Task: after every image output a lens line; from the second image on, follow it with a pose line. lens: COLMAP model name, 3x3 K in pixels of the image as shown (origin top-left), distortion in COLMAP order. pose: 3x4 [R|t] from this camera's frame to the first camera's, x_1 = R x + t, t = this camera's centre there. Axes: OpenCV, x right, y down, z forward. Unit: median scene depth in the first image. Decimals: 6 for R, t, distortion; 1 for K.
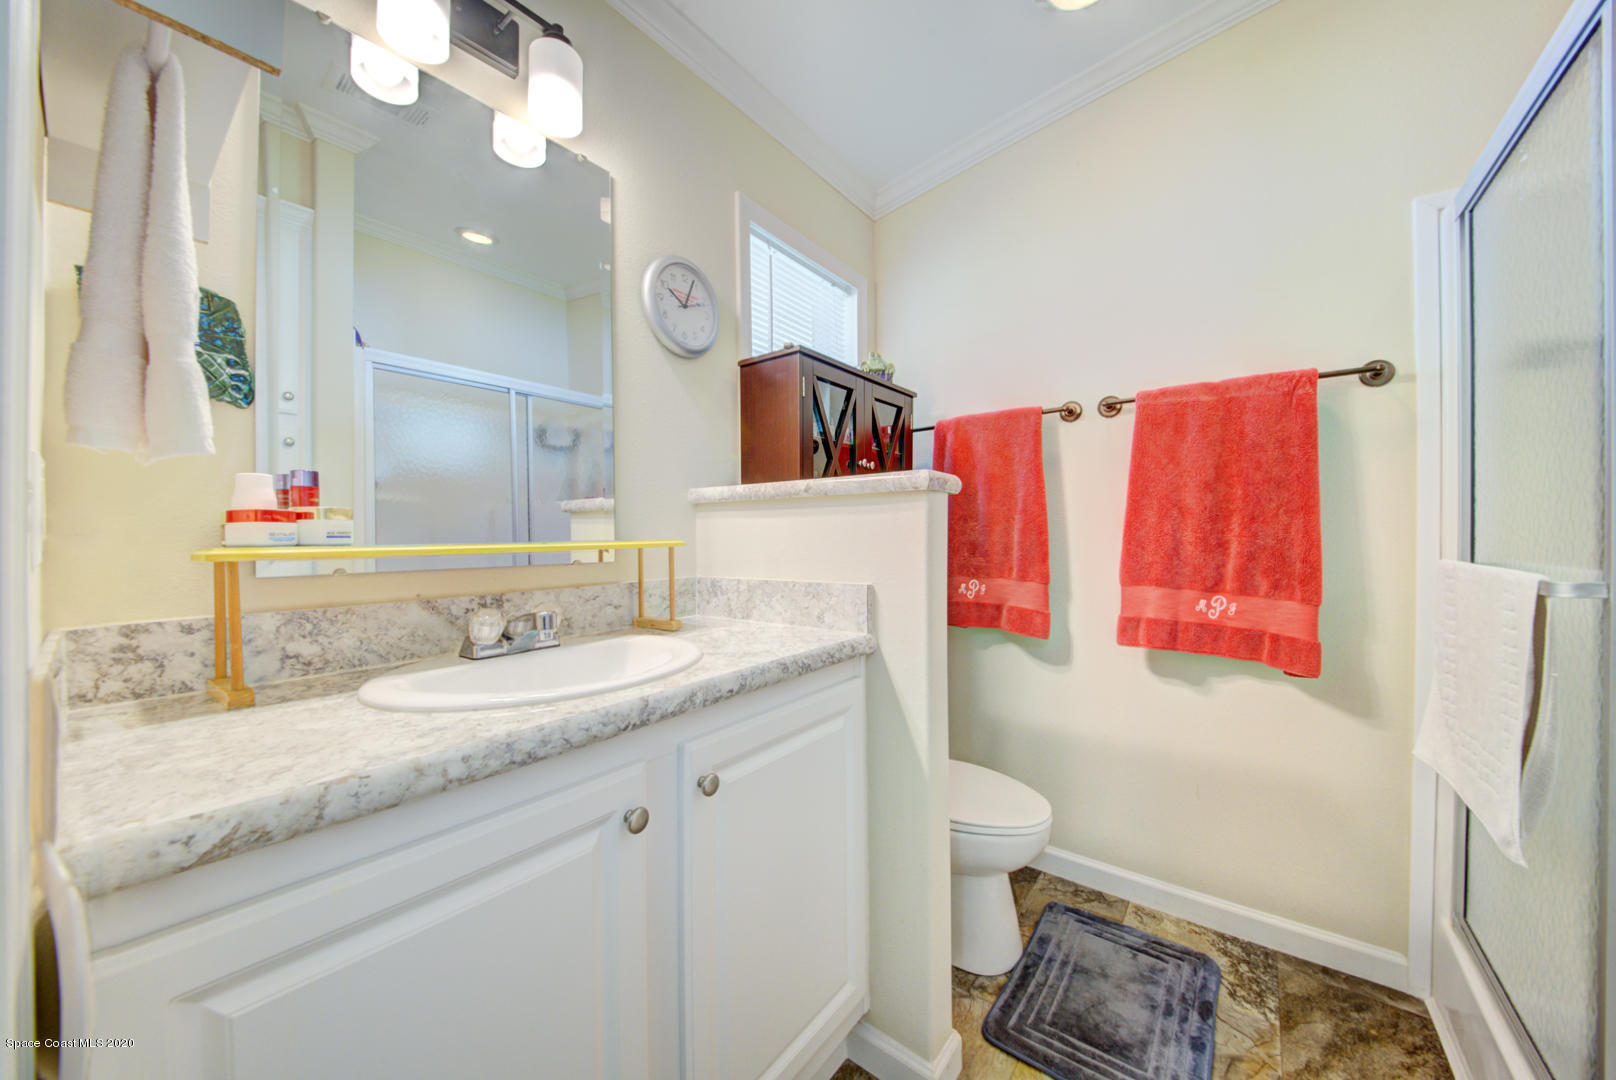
lens RADIAL K [[565.4, 0, 806.5], [0, 565.4, 536.8], [0, 0, 1]] dist [0.007036, -0.007319]
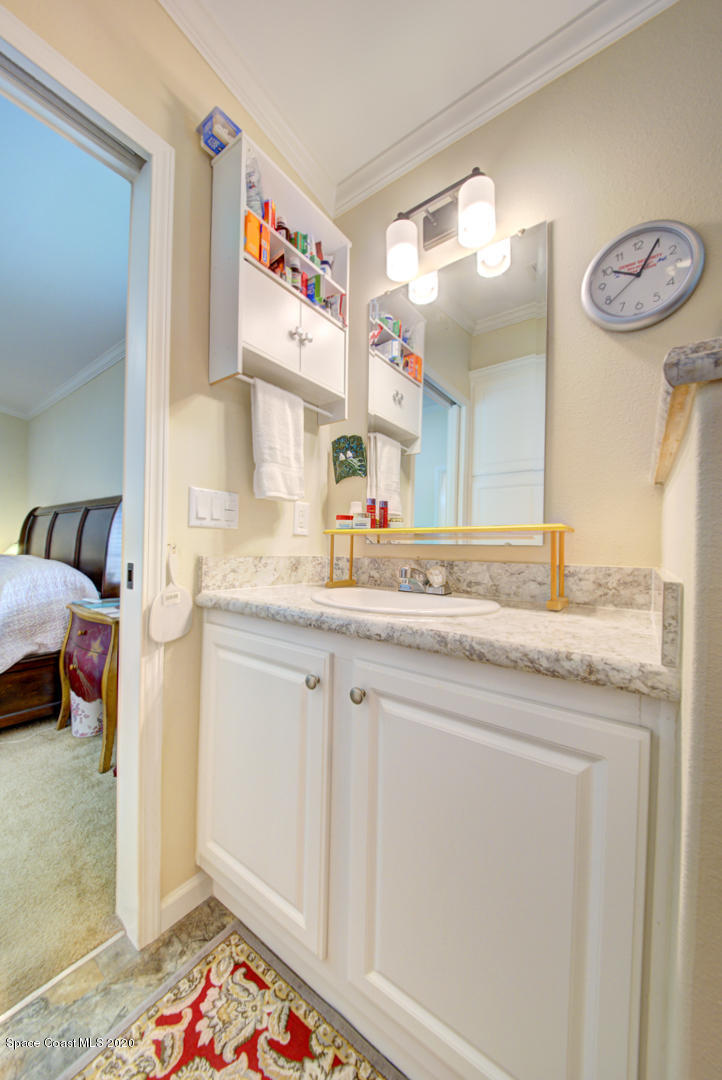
lens RADIAL K [[377.8, 0, 357.7], [0, 377.8, 541.8], [0, 0, 1]] dist [0.007036, -0.007319]
pose [[0.004252, 0.000244, -0.999991, 0.652257], [-0.015868, 0.999874, 0.000176, 0.060217], [0.999865, 0.015867, 0.004256, 0.876100]]
